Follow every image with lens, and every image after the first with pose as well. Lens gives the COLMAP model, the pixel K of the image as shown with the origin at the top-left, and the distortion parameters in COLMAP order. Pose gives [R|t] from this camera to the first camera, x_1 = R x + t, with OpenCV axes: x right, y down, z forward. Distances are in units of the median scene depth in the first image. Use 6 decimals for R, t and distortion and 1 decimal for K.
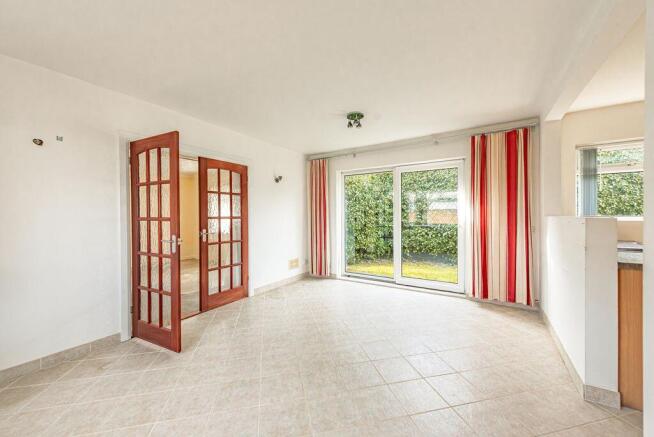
lens RADIAL K [[257.0, 0, 324.6], [0, 257.0, 216.3], [0, 0, 1]] dist [0.016502, -0.000156]
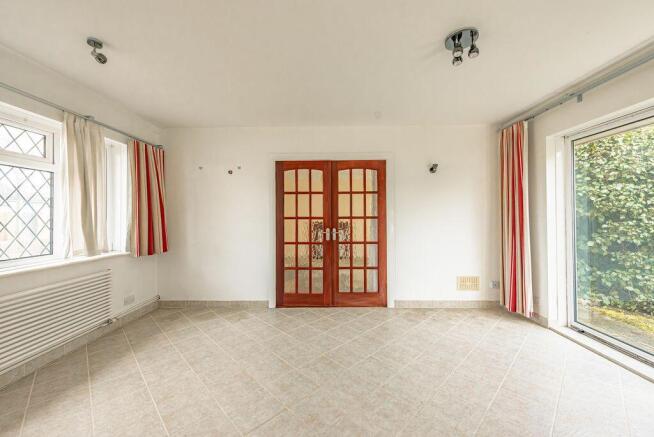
lens RADIAL K [[257.0, 0, 324.6], [0, 257.0, 216.3], [0, 0, 1]] dist [0.016502, -0.000156]
pose [[0.523701, 0.006302, -0.851879, 0.349723], [-0.000345, 0.999974, 0.007185, -0.006786], [0.851902, -0.003468, 0.523689, 0.357735]]
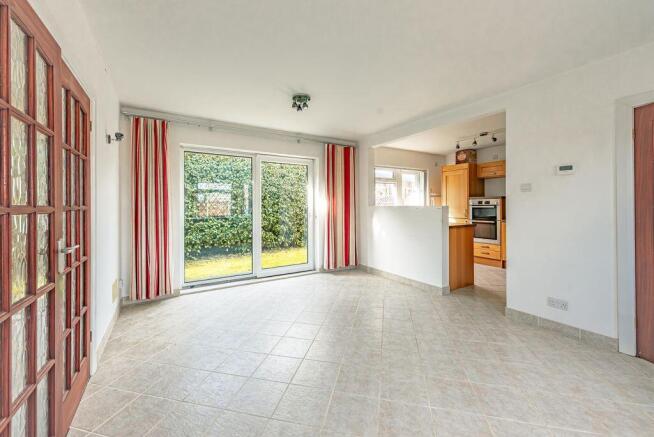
lens RADIAL K [[266.4, 0, 324.9], [0, 266.4, 204.7], [0, 0, 1]] dist [0.017392, -0.000039]
pose [[0.432213, 0.006349, 0.901749, -0.565204], [0.005242, 0.999941, -0.009553, 0.004528], [-0.901756, 0.008856, 0.432154, 0.400394]]
